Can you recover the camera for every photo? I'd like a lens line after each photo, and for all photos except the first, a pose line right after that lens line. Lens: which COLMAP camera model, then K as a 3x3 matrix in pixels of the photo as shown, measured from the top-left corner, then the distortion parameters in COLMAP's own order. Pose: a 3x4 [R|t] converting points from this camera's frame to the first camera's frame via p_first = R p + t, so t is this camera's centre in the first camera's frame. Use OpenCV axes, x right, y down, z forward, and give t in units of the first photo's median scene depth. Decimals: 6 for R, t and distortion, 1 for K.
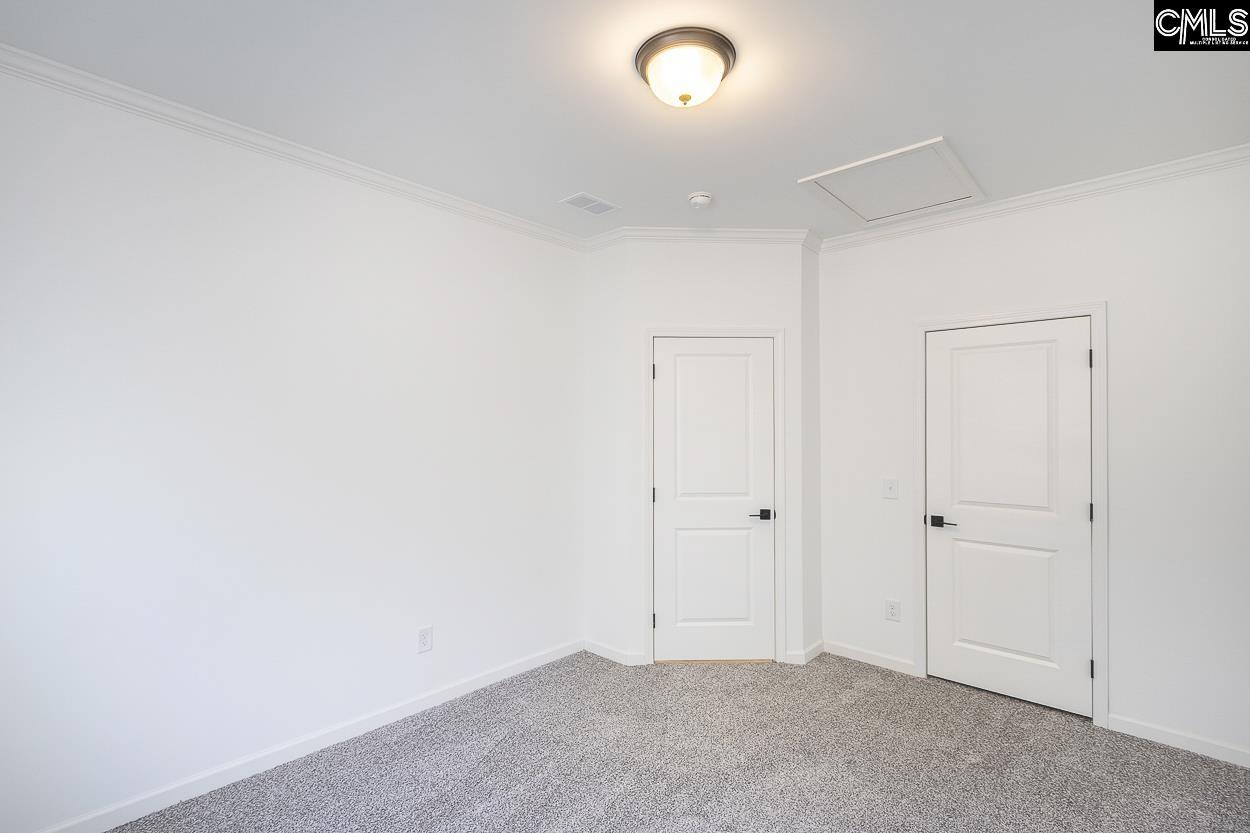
lens RADIAL K [[572.3, 0, 624.3], [0, 572.3, 420.2], [0, 0, 1]] dist [-0.008921, -0.000564]
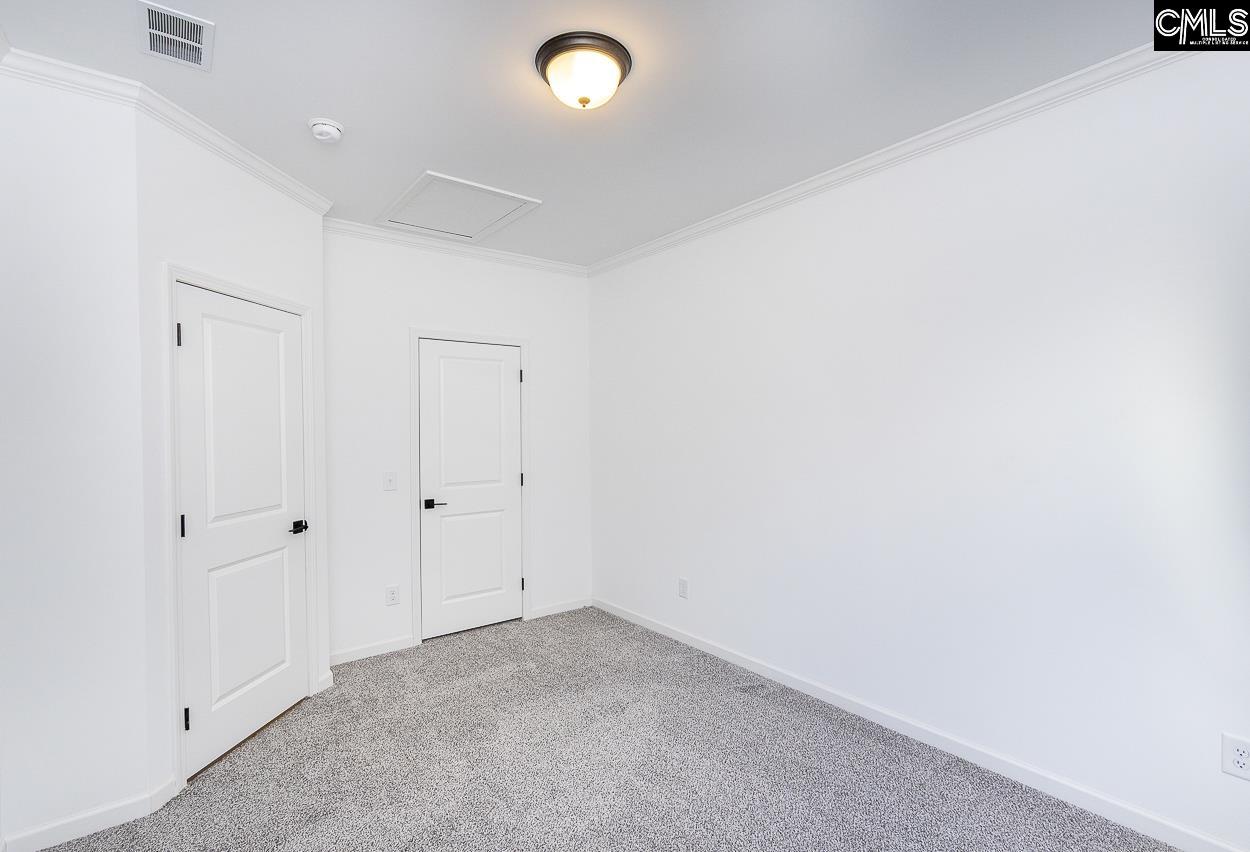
lens RADIAL K [[554.7, 0, 623.9], [0, 554.7, 426.4], [0, 0, 1]] dist [-0.019970, -0.000279]
pose [[0.174538, -0.003670, 0.984644, -0.479363], [-0.007212, 0.999961, 0.005006, 0.011981], [-0.984624, -0.007974, 0.174505, 0.415589]]
